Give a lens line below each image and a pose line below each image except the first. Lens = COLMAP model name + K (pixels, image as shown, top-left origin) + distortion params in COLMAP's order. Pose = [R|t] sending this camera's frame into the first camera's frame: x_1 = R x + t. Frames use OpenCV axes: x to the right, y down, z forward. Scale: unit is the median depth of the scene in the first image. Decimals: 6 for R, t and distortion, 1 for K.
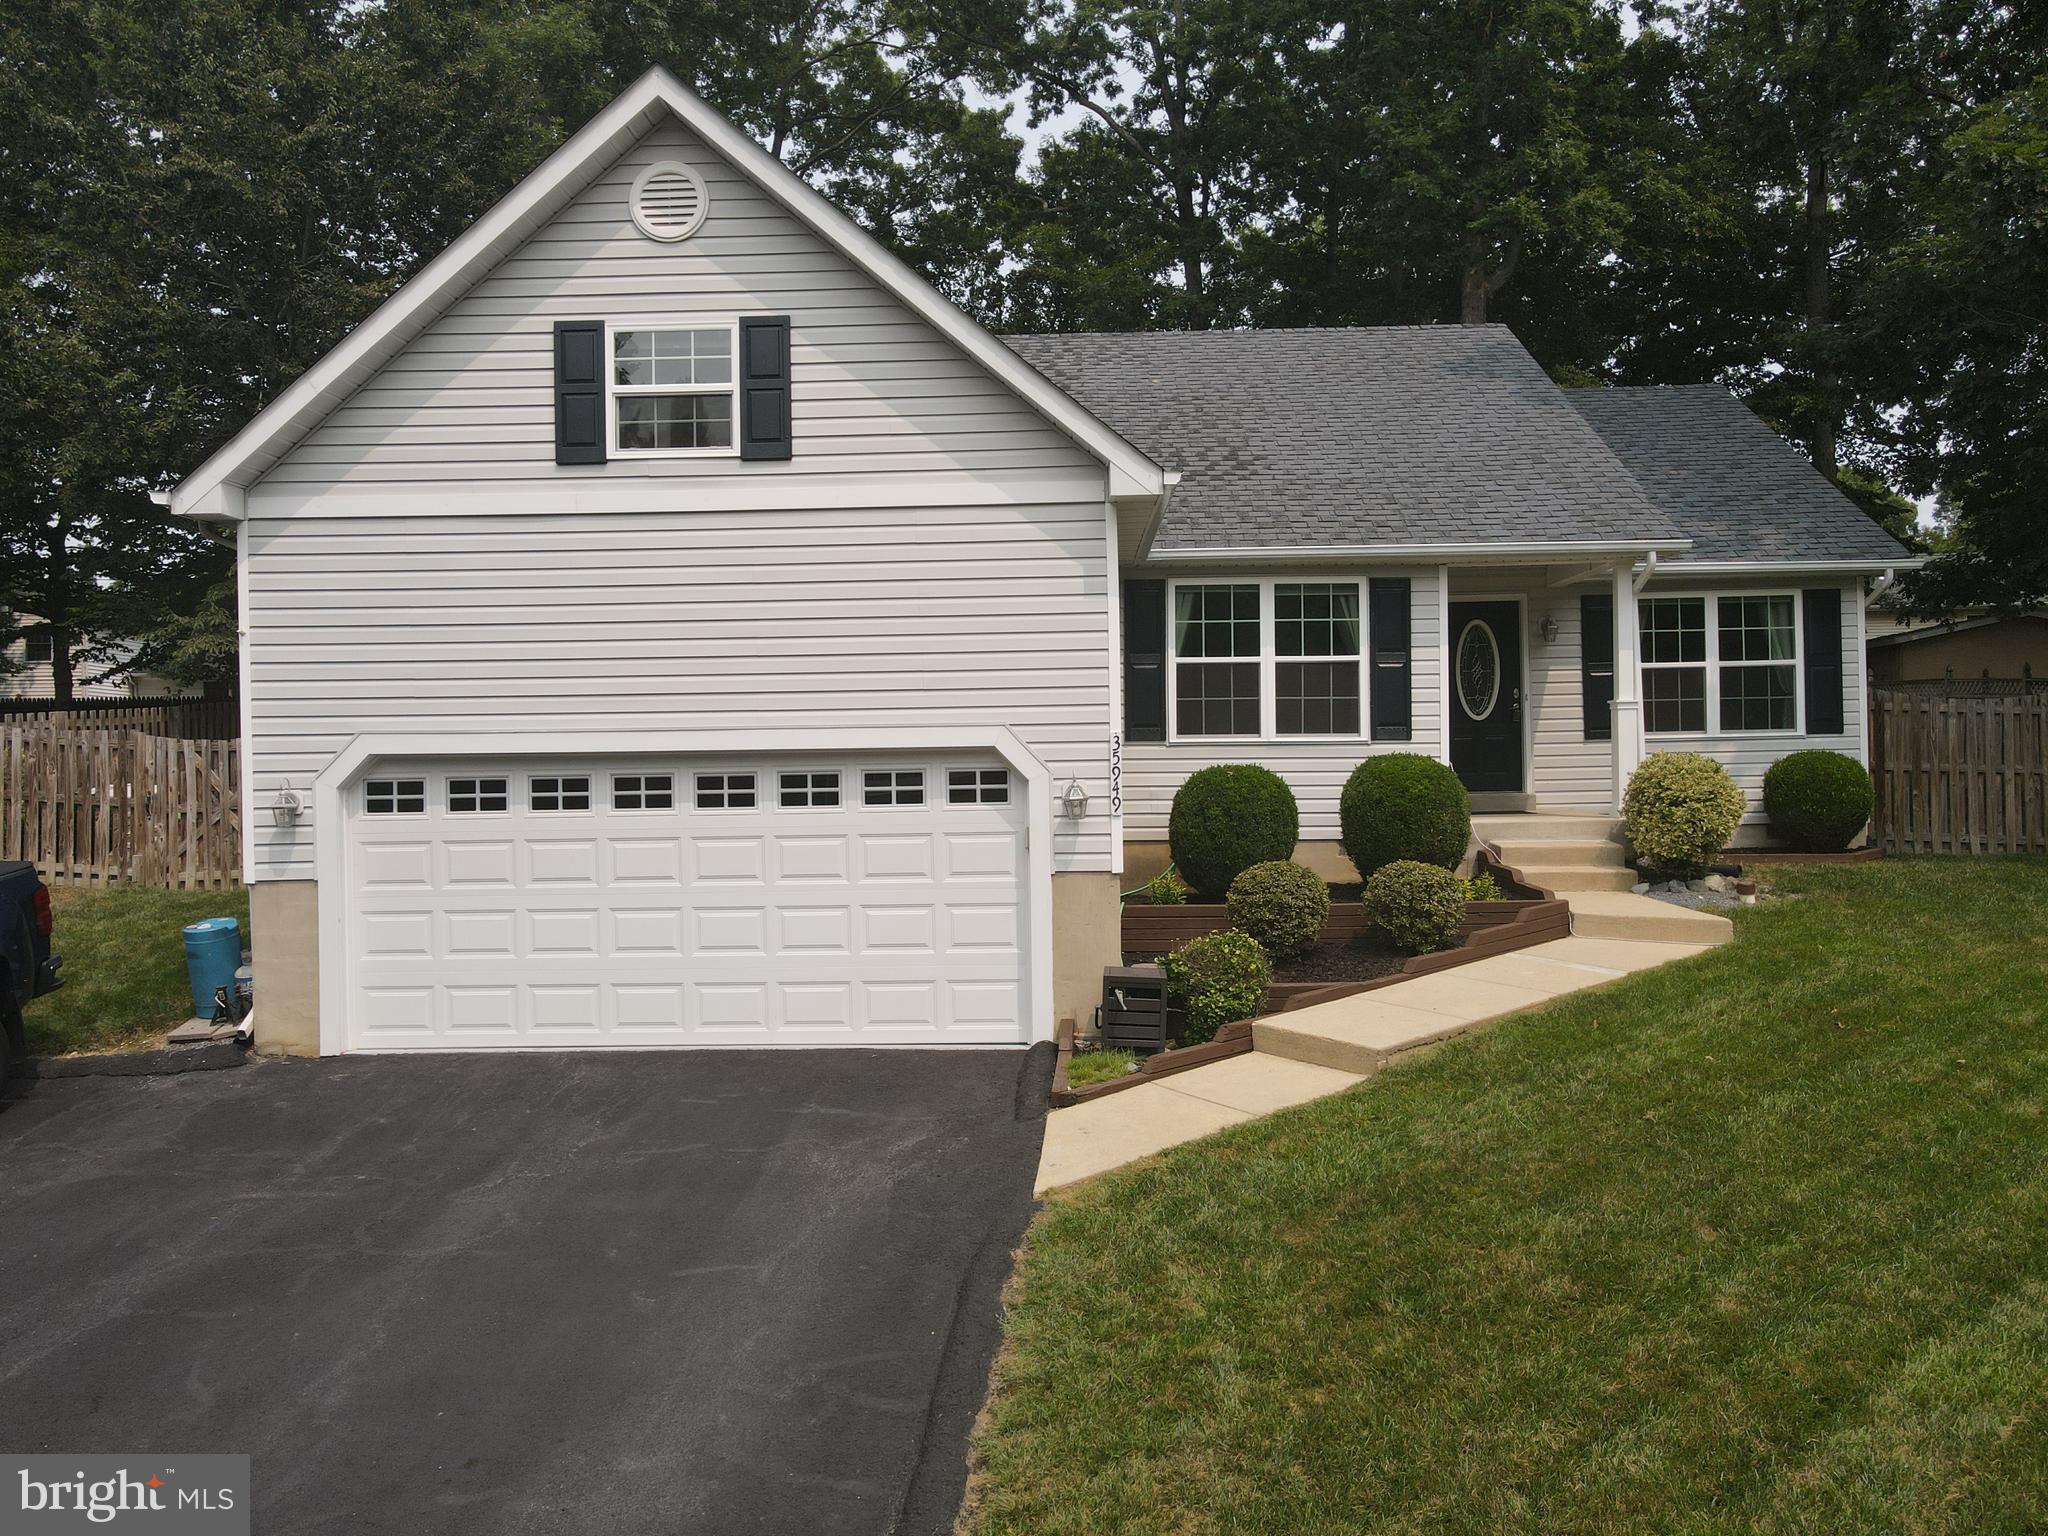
lens RADIAL K [[1502.0, 0, 1014.5], [0, 1502.0, 766.1], [0, 0, 1]] dist [-0.008882, 0.049116]
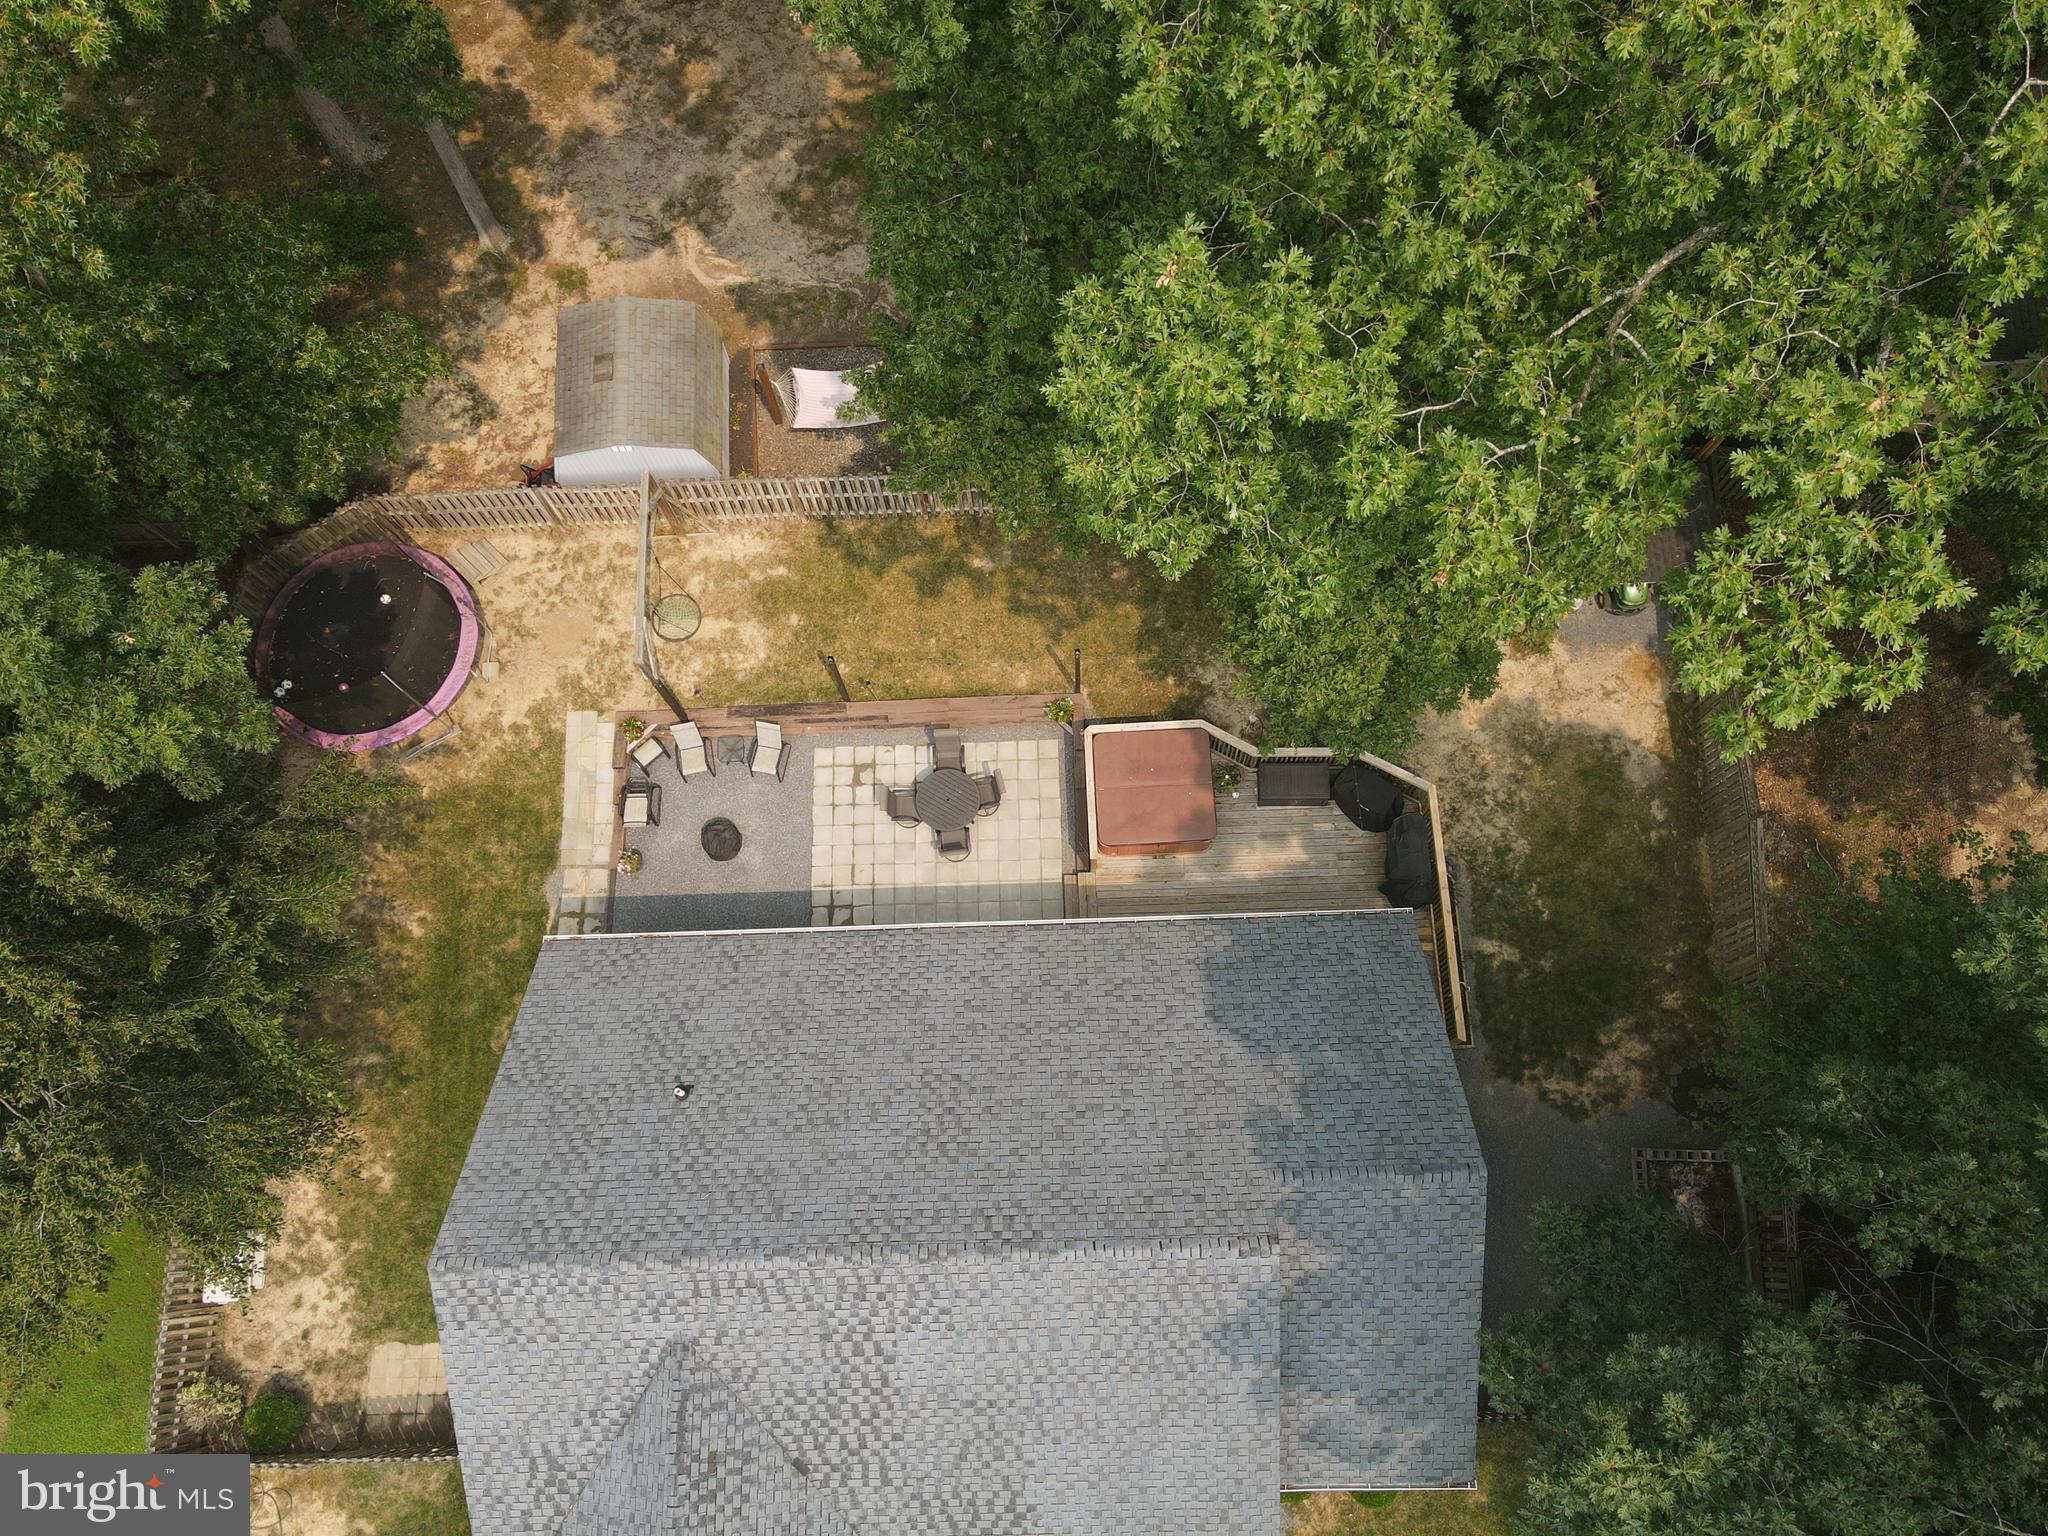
lens RADIAL K [[1502.0, 0, 1014.5], [0, 1502.0, 766.1], [0, 0, 1]] dist [-0.008882, 0.049116]
pose [[0.998074, -0.060940, -0.011588, 0.299451], [0.029654, 0.304638, 0.952006, -2.547566], [-0.054485, -0.950517, 0.305858, 1.786792]]
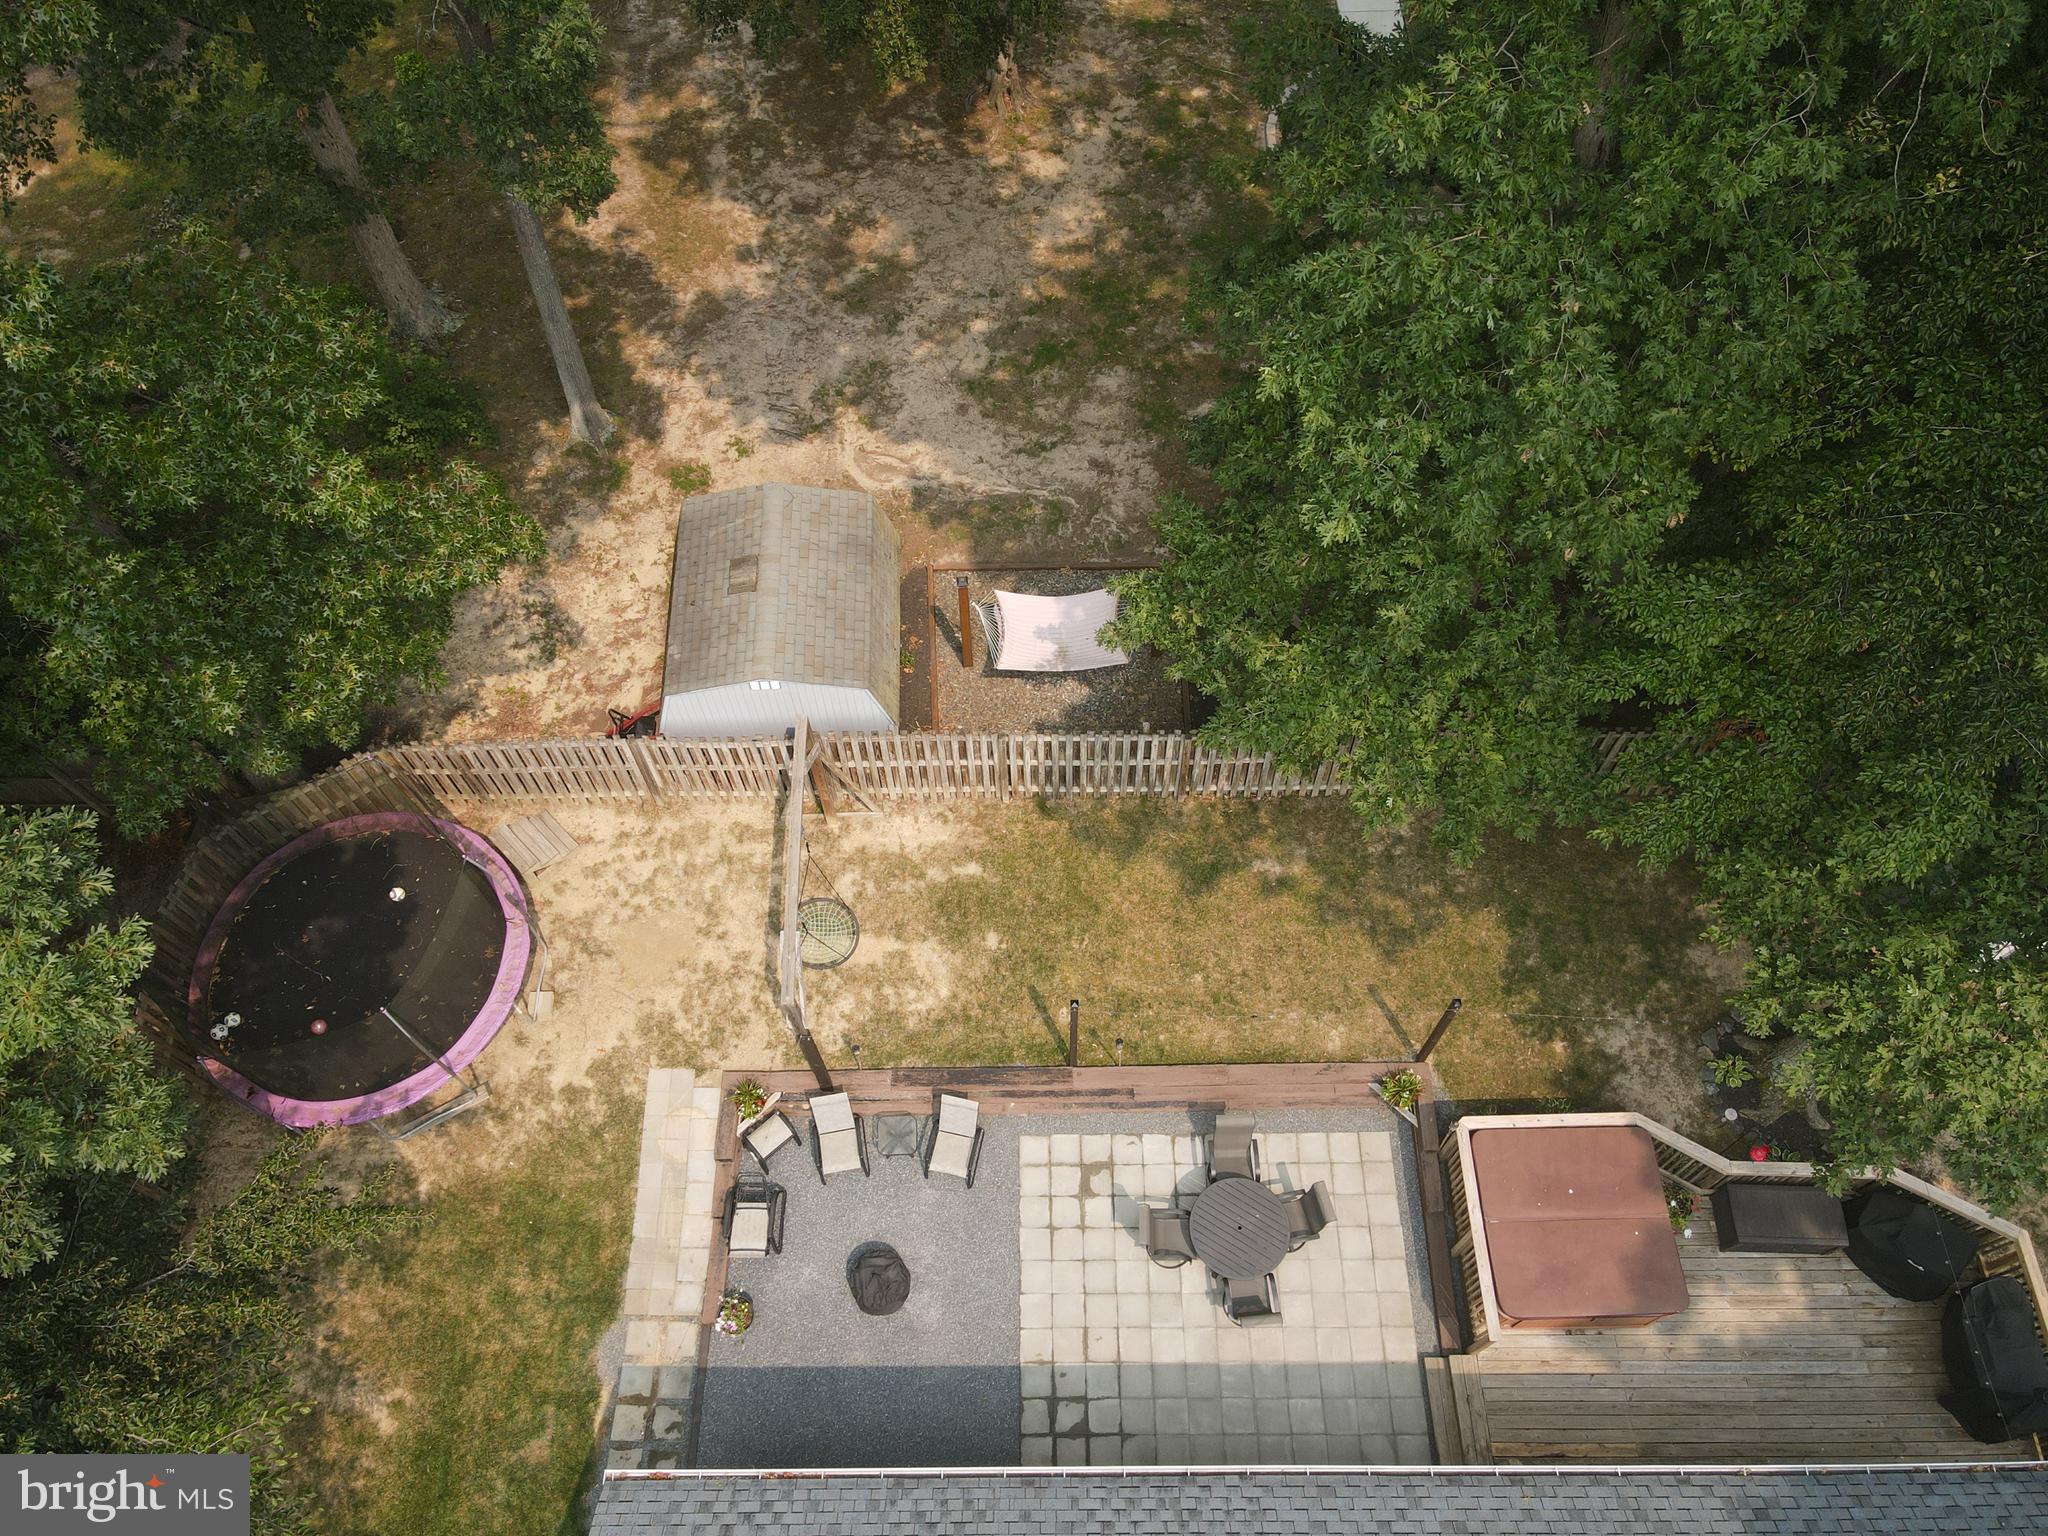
lens RADIAL K [[1500.8, 0, 1007.9], [0, 1500.8, 757.6], [0, 0, 1]] dist [-0.017308, 0.060717]
pose [[0.999352, -0.035843, 0.003386, -0.104423], [0.015039, 0.501053, 0.865286, -1.743327], [-0.032711, -0.864674, 0.501267, 2.168867]]
